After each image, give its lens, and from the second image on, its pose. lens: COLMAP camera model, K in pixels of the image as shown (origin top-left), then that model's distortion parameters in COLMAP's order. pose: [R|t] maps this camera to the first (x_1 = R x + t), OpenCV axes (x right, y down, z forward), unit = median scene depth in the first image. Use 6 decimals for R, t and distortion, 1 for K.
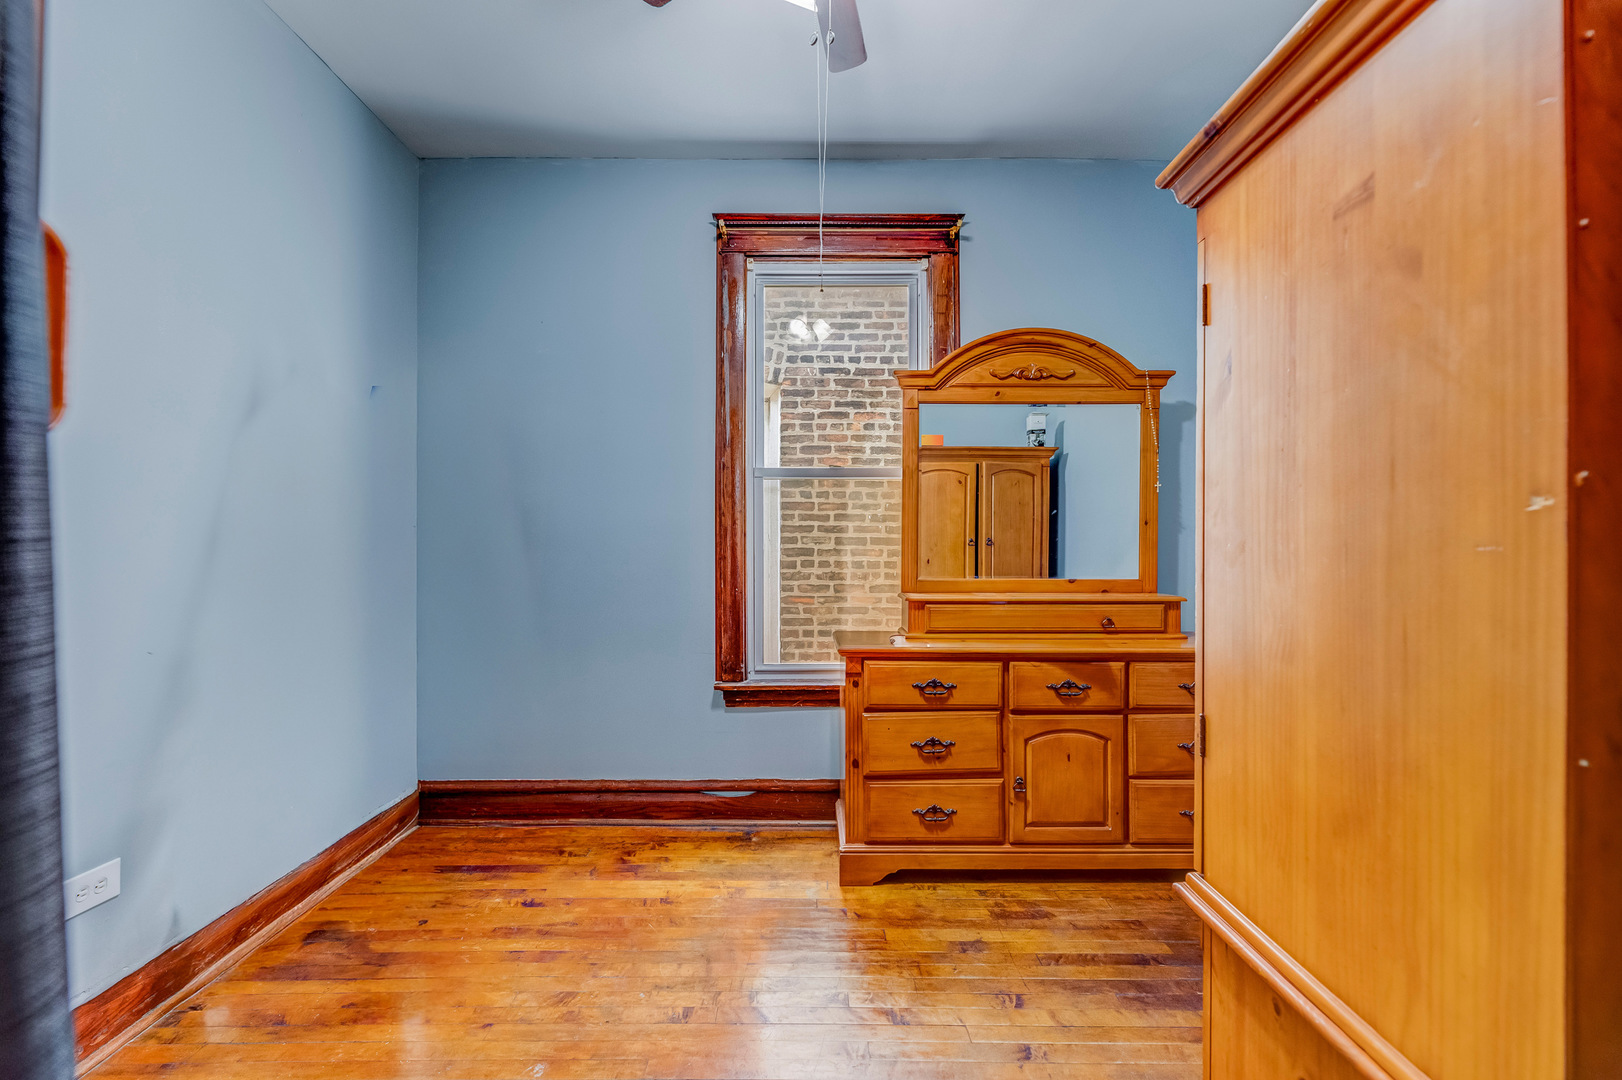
lens RADIAL K [[650.5, 0, 817.1], [0, 650.5, 540.7], [0, 0, 1]] dist [-0.002468, -0.000242]
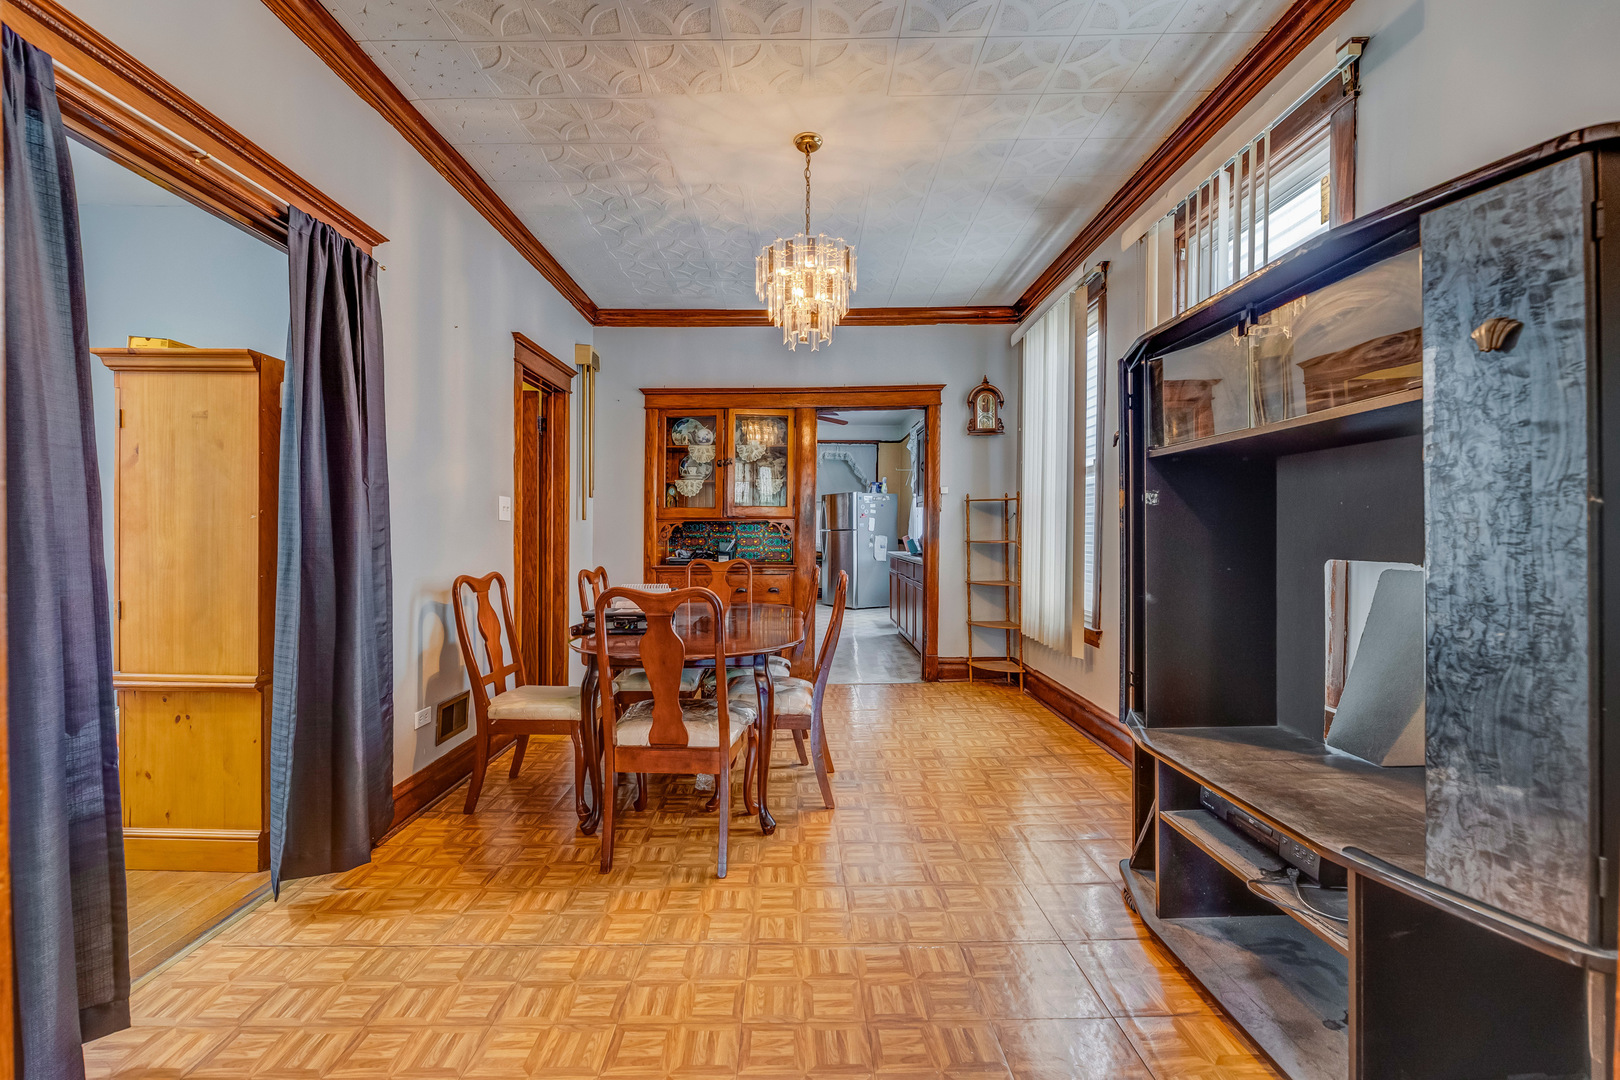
lens RADIAL K [[649.7, 0, 808.6], [0, 649.7, 532.5], [0, 0, 1]] dist [-0.002468, -0.000242]
pose [[0.009085, -0.004756, 0.999947, -2.191591], [-0.010260, 0.999936, 0.004849, -0.008964], [-0.999906, -0.010304, 0.009036, -1.894037]]
